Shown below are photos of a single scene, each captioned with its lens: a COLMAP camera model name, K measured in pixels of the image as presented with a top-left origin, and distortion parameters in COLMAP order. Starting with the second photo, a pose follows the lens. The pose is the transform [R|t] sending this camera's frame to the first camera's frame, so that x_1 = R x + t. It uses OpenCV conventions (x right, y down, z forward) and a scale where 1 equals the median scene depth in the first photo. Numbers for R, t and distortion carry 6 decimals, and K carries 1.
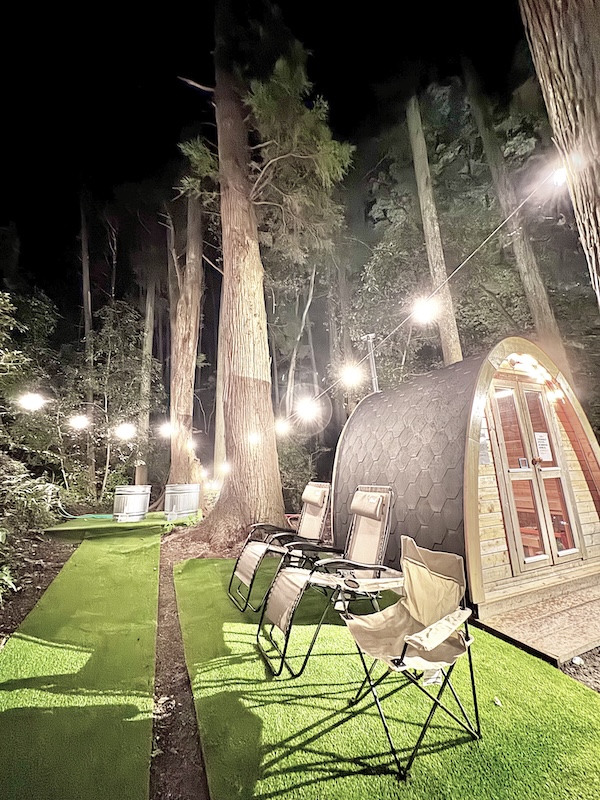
lens RADIAL K [[320.6, 0, 300.0], [0, 320.6, 398.2], [0, 0, 1]] dist [0.000285, 0.000155]
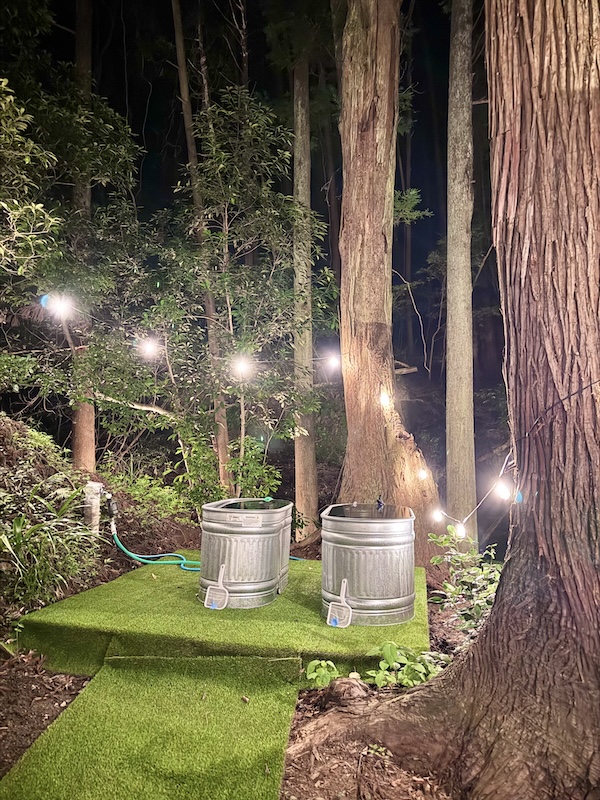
lens RADIAL K [[562.1, 0, 300.0], [0, 562.1, 400.0], [0, 0, 1]] dist [0.109939, -0.147052]
pose [[0.877088, 0.005011, -0.480303, -0.101628], [0.068191, 0.988518, 0.134837, 0.045621], [0.475464, -0.151017, 0.866677, 0.336370]]
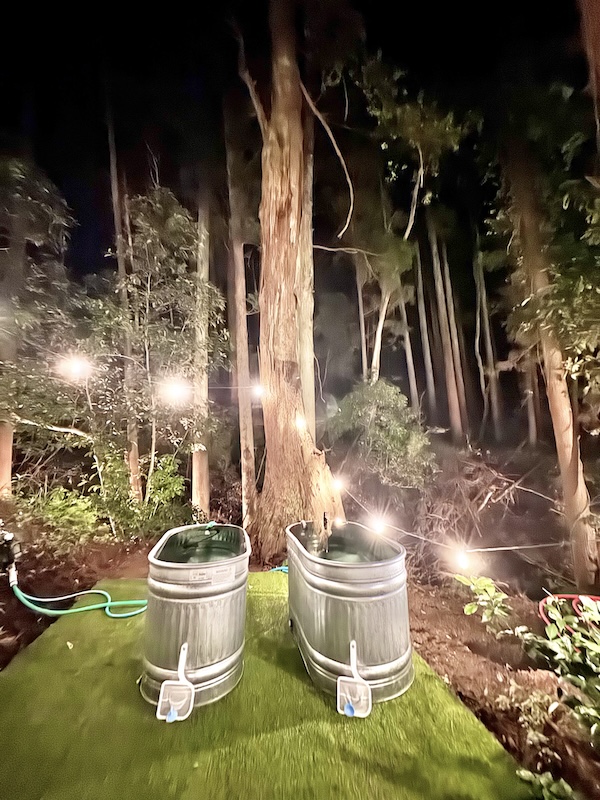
lens RADIAL K [[320.6, 0, 300.0], [0, 320.6, 398.2], [0, 0, 1]] dist [0.000285, 0.000155]
pose [[0.991370, -0.001790, -0.131080, -0.274028], [0.010598, 0.997728, 0.066535, 0.075547], [0.130663, -0.067350, 0.989137, 0.506045]]
